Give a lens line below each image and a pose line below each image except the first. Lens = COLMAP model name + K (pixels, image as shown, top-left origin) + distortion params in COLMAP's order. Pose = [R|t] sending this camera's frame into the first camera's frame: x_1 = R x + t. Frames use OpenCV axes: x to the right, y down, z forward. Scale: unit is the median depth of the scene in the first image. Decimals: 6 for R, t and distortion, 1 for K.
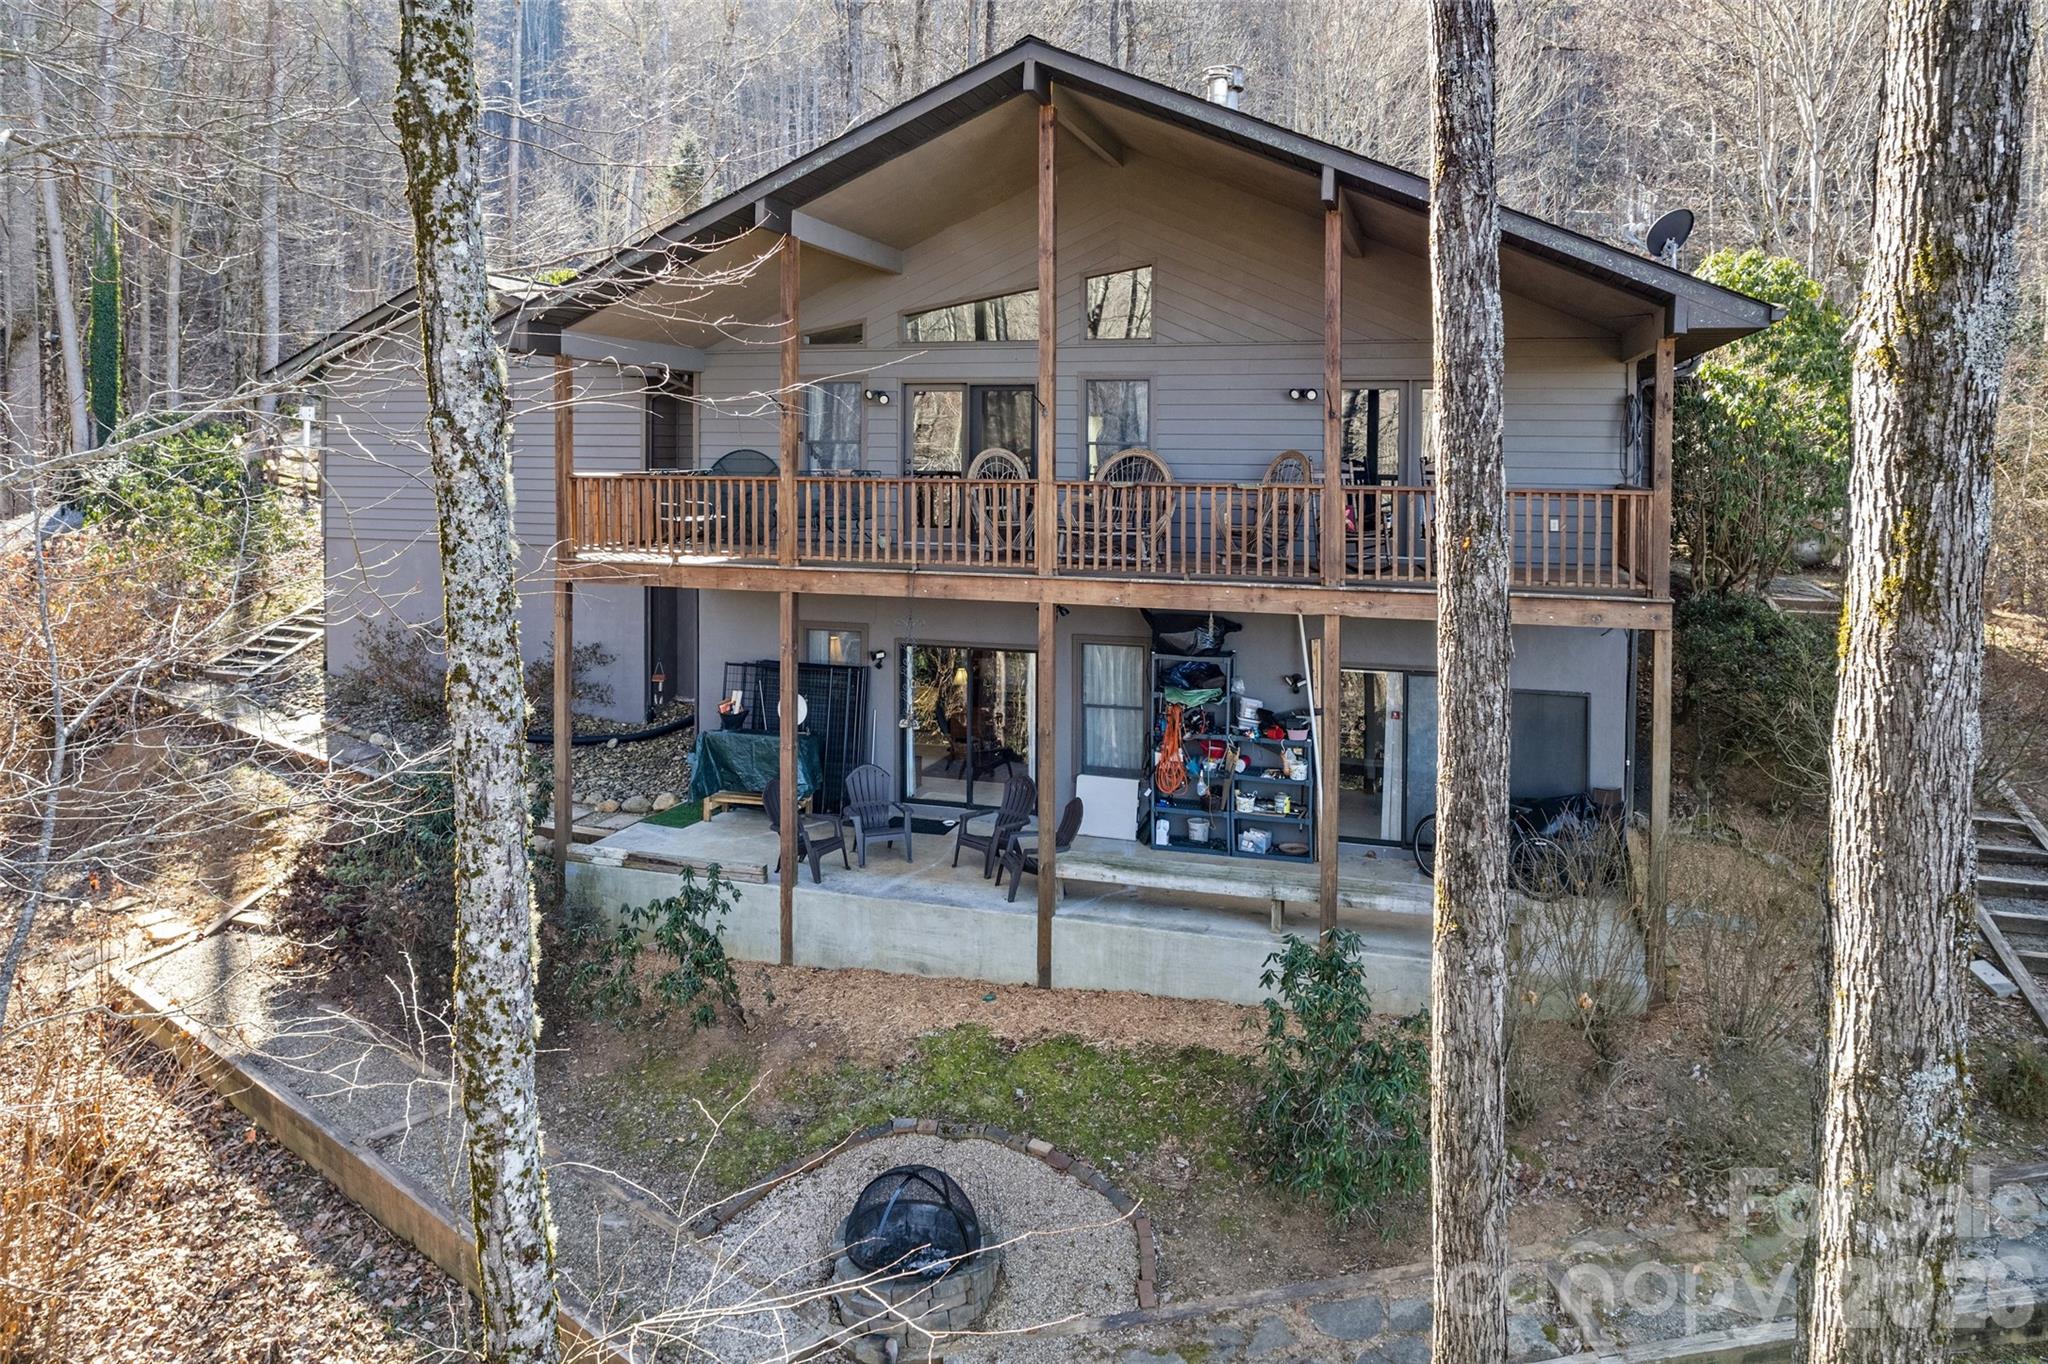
lens RADIAL K [[1363.8, 0, 998.3], [0, 1363.8, 729.0], [0, 0, 1]] dist [-0.031029, -0.001656]
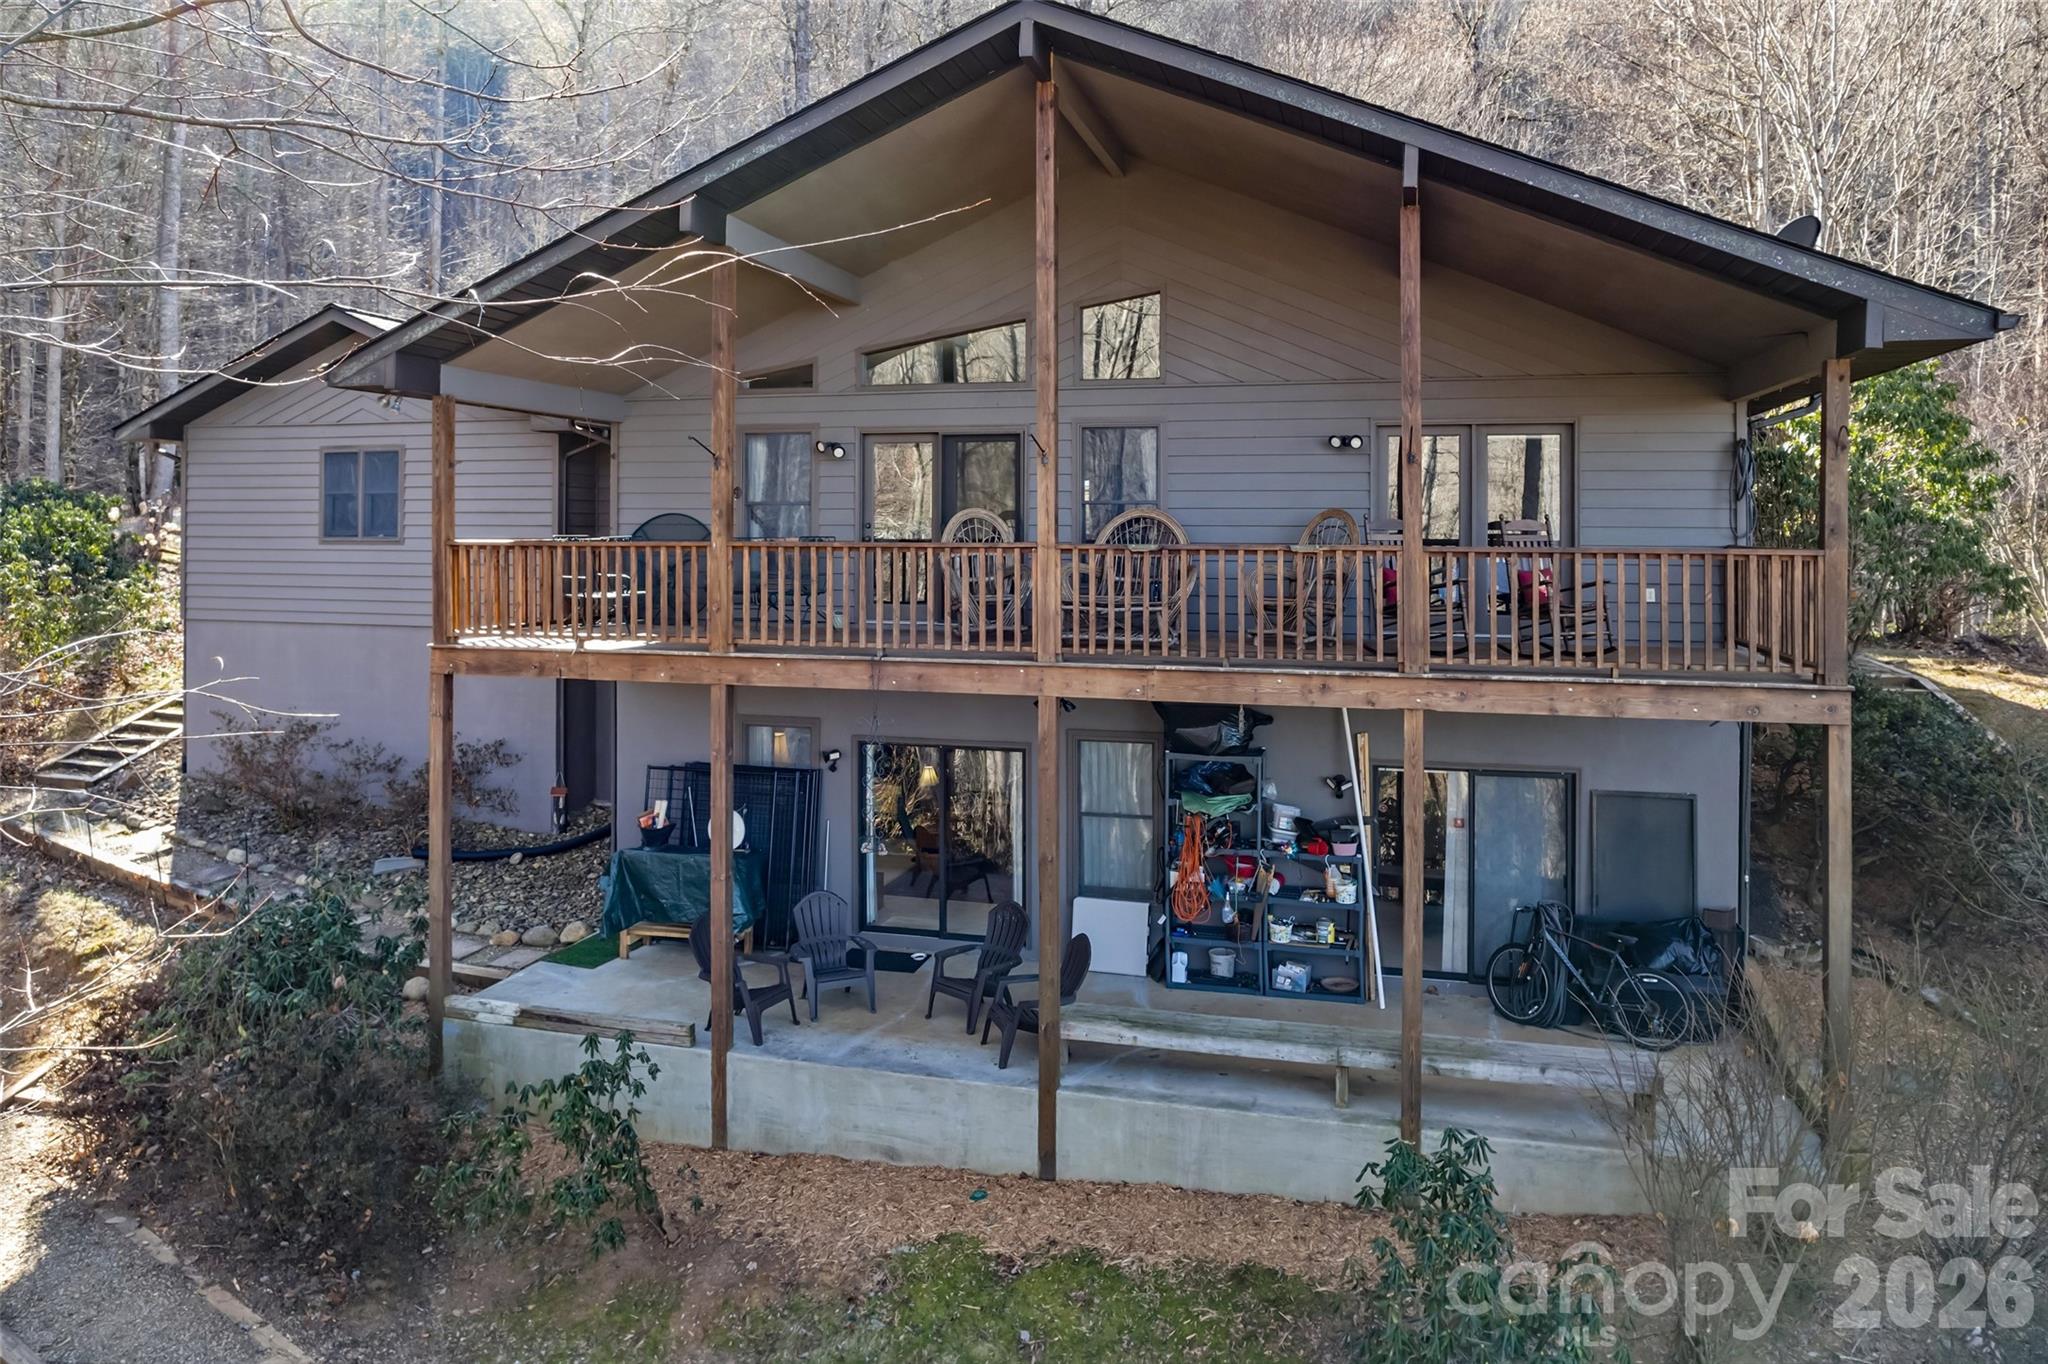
lens RADIAL K [[1344.4, 0, 1024.0], [0, 1344.4, 682.0], [0, 0, 1]] dist [-0.054417, 0.044945]
pose [[0.998102, -0.010046, 0.060756, -0.023036], [0.015400, 0.995975, -0.088304, -0.028100], [-0.059624, 0.089072, 0.994239, 0.195608]]
